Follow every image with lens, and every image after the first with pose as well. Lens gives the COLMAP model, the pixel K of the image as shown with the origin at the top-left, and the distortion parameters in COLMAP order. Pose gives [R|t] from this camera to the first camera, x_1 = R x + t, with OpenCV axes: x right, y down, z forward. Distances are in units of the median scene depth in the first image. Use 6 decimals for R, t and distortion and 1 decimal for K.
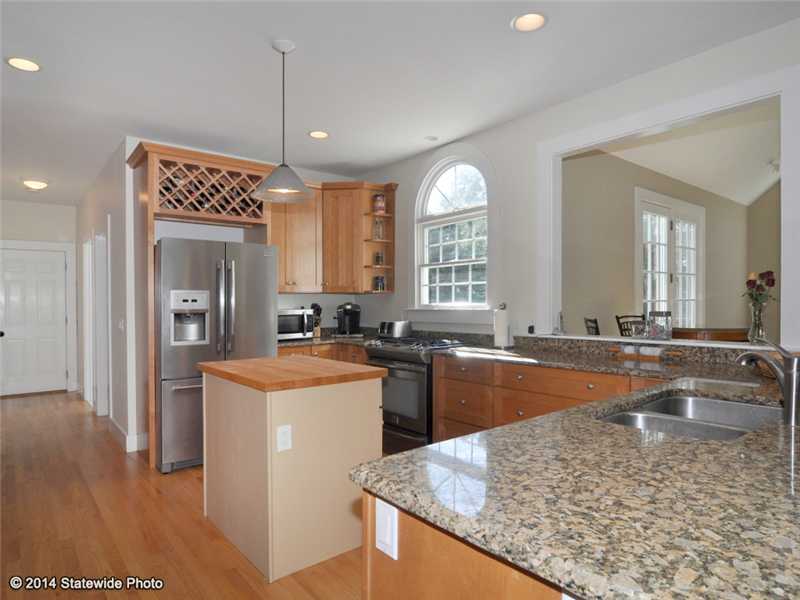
lens RADIAL K [[488.3, 0, 405.1], [0, 488.3, 303.2], [0, 0, 1]] dist [-0.001139, 0.000265]
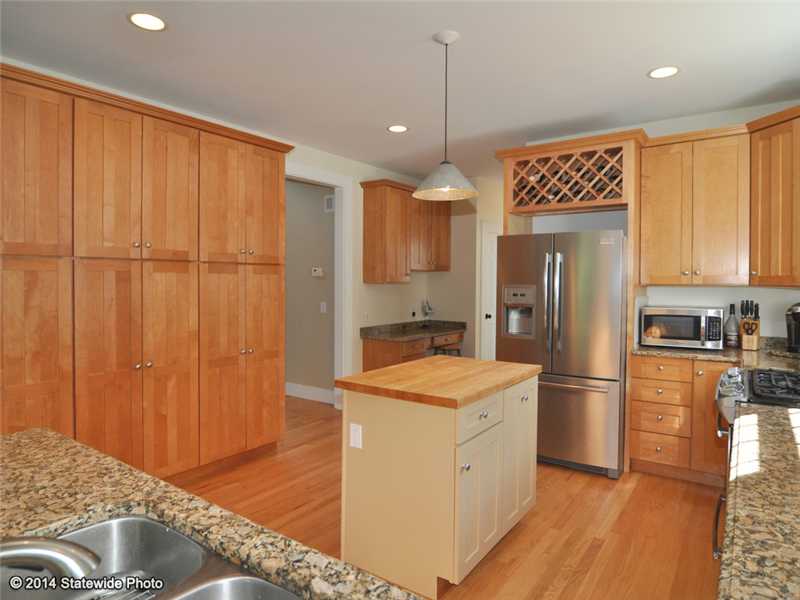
lens RADIAL K [[484.0, 0, 402.2], [0, 484.0, 283.6], [0, 0, 1]] dist [-0.011716, -0.001005]
pose [[0.256331, 0.016967, -0.966440, 0.421838], [-0.006565, 0.999853, 0.015812, -0.038308], [0.966567, 0.002291, 0.256405, 0.438996]]
